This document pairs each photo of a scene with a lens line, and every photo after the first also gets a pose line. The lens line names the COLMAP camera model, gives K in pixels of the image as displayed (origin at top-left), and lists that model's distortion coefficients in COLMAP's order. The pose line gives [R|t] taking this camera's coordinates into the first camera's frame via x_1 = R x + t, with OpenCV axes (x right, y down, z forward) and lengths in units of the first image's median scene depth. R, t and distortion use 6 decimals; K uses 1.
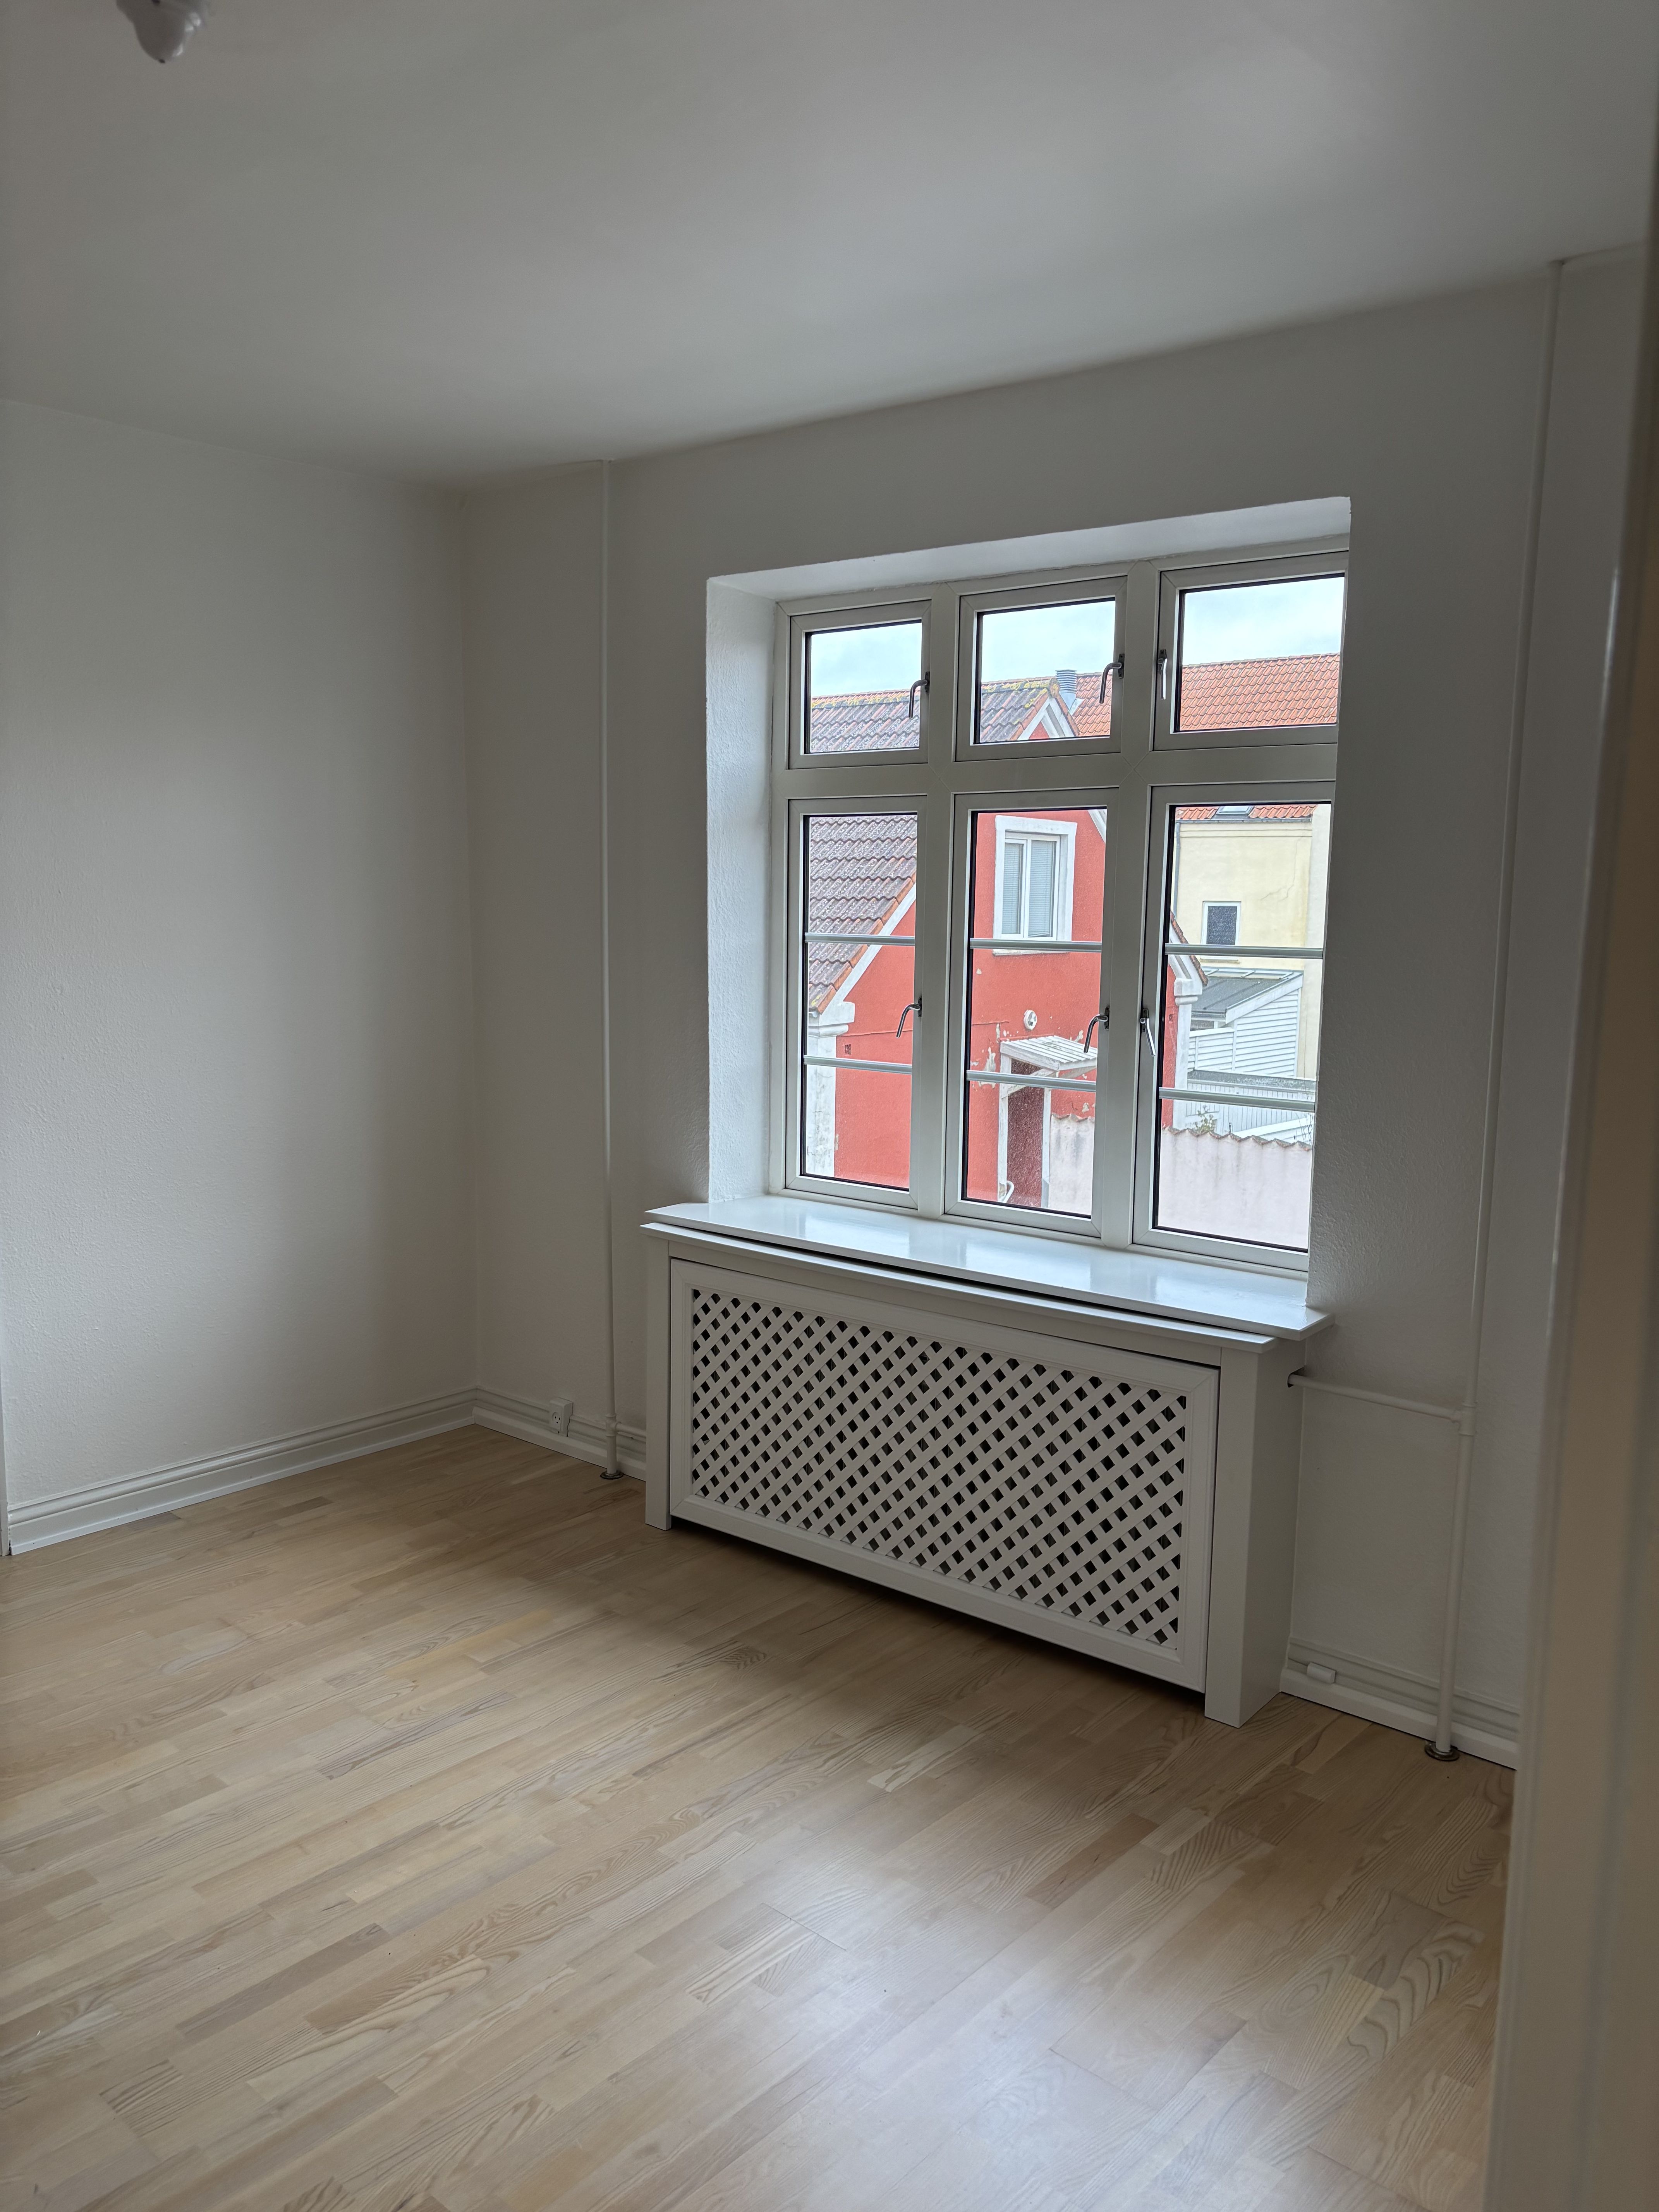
lens RADIAL K [[1670.5, 0, 834.9], [0, 1670.5, 1105.9], [0, 0, 1]] dist [0.034726, -0.036398]
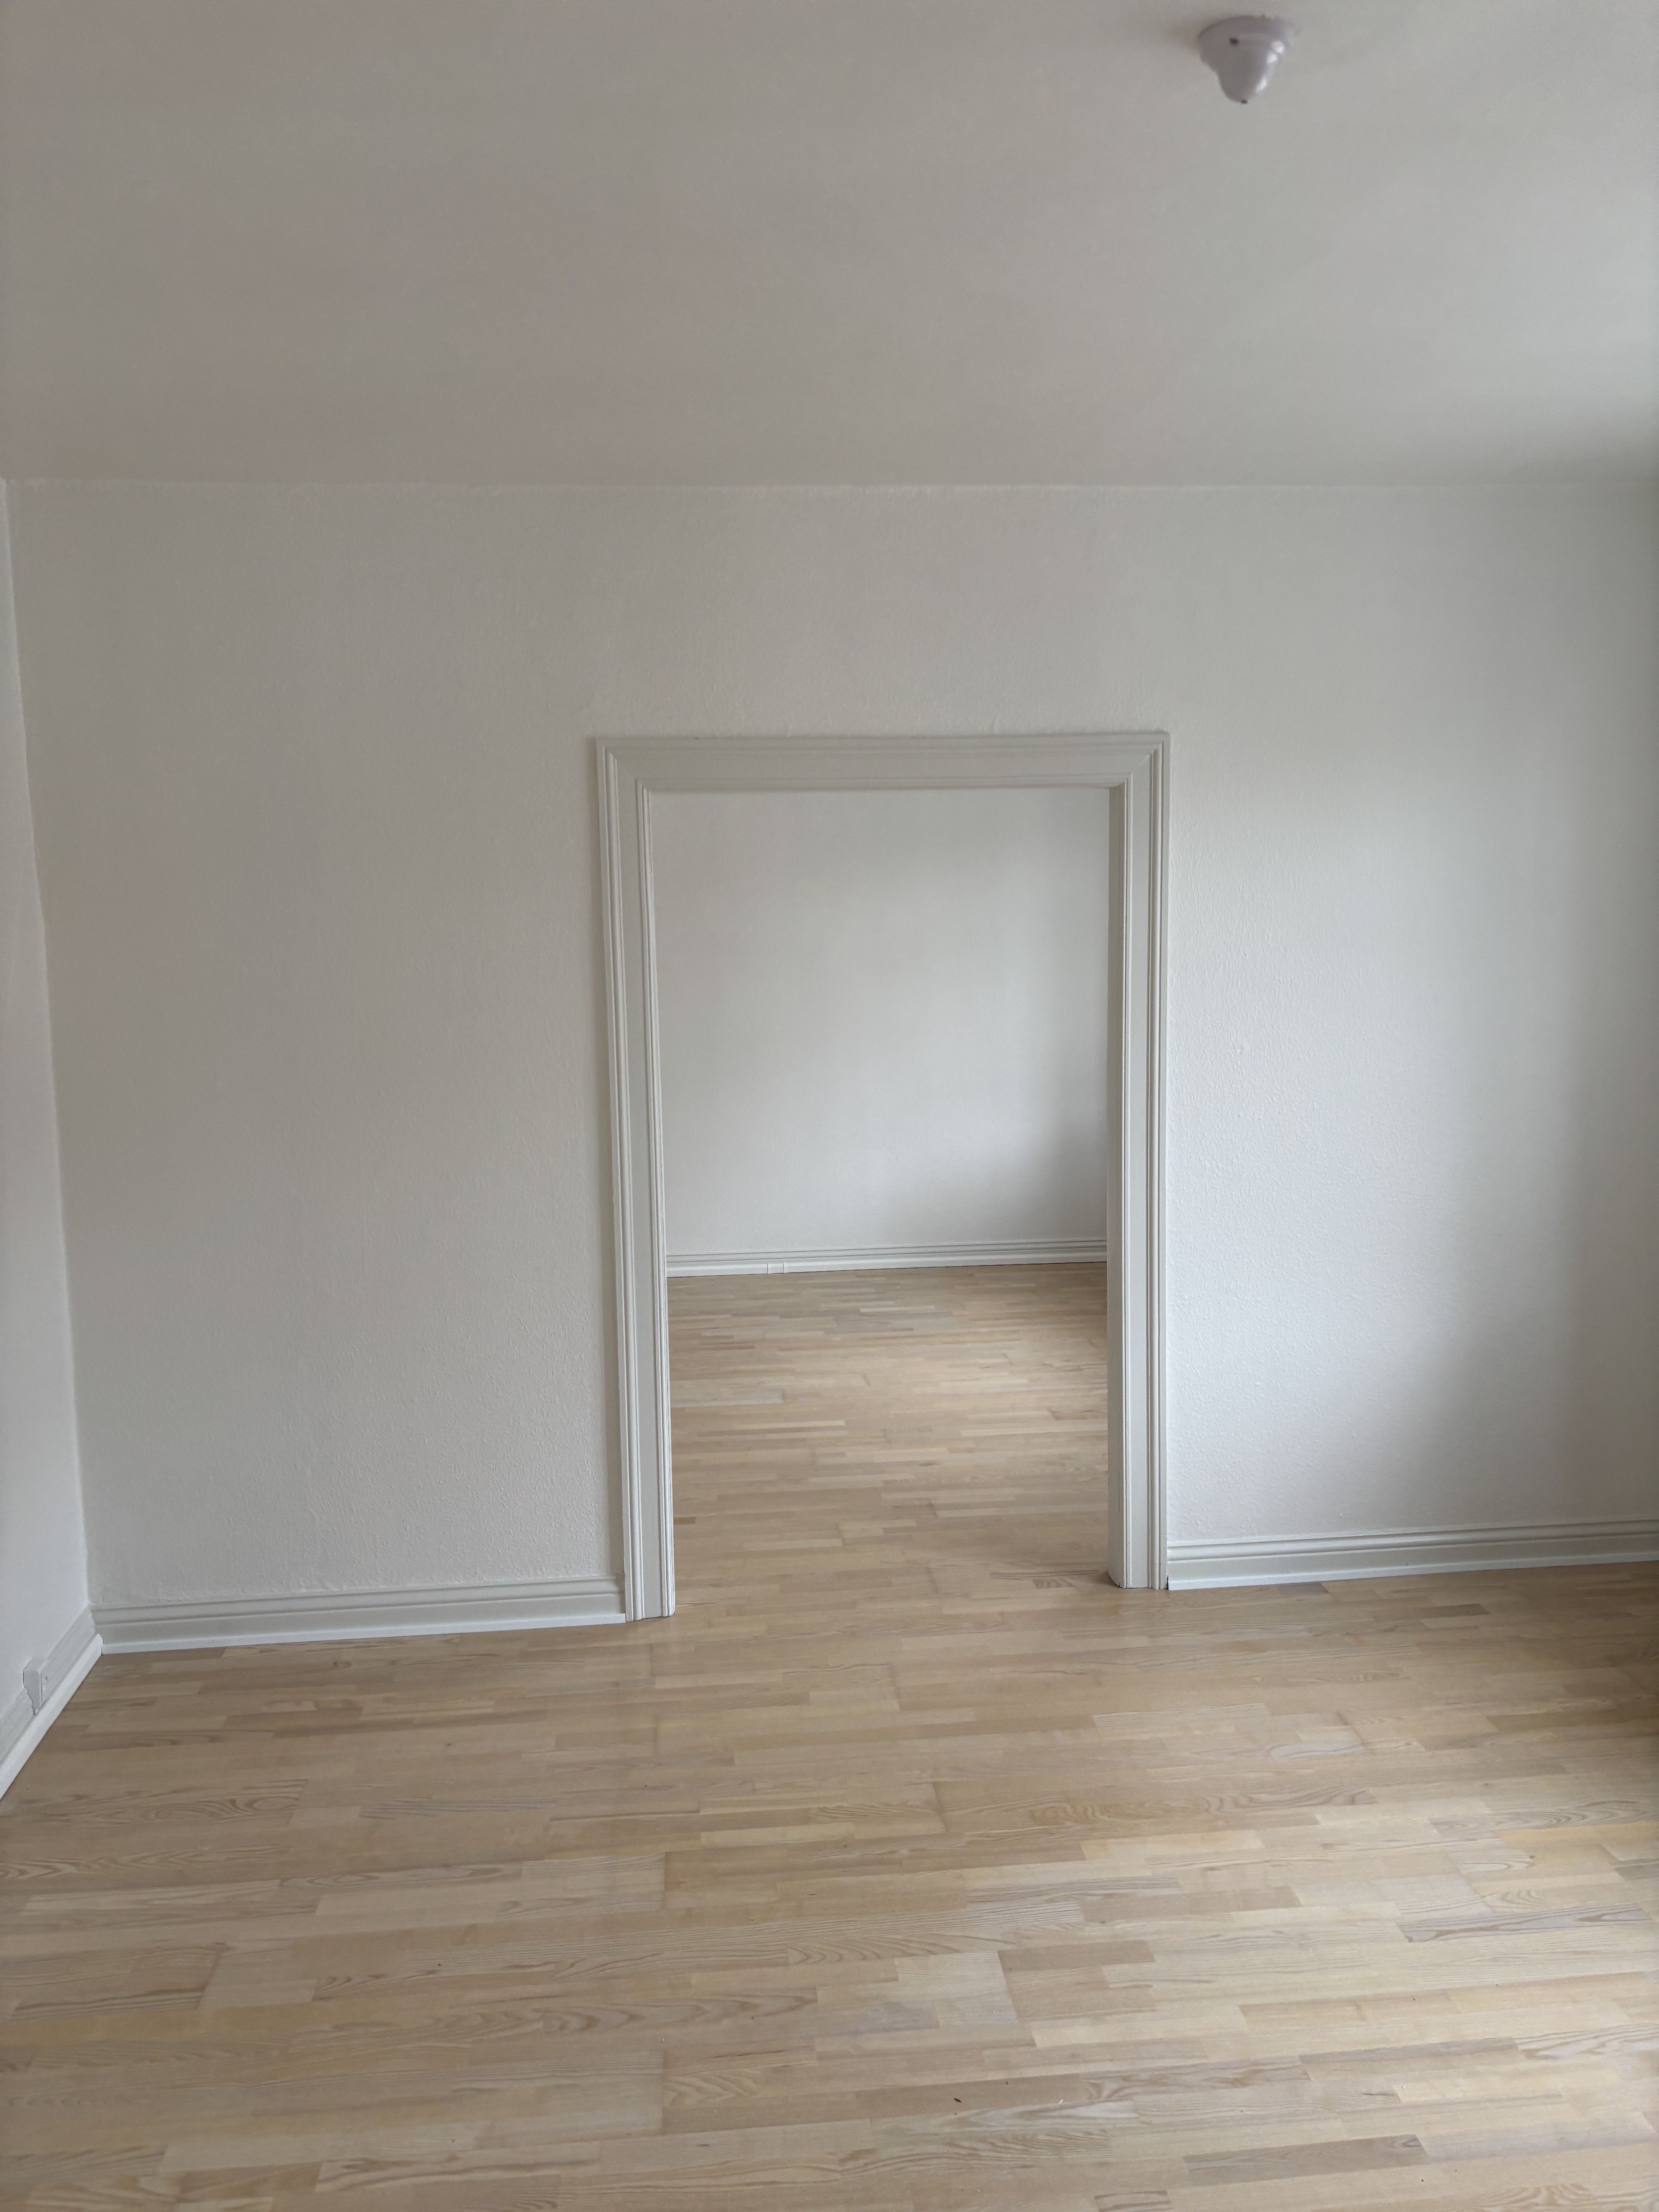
lens RADIAL K [[1670.5, 0, 844.7], [0, 1670.5, 1087.2], [0, 0, 1]] dist [0.034726, -0.036398]
pose [[0.737595, 0.036062, -0.674279, 0.055021], [-0.059642, 0.998149, -0.011860, -0.020307], [0.672604, 0.048963, 0.738381, 0.093080]]
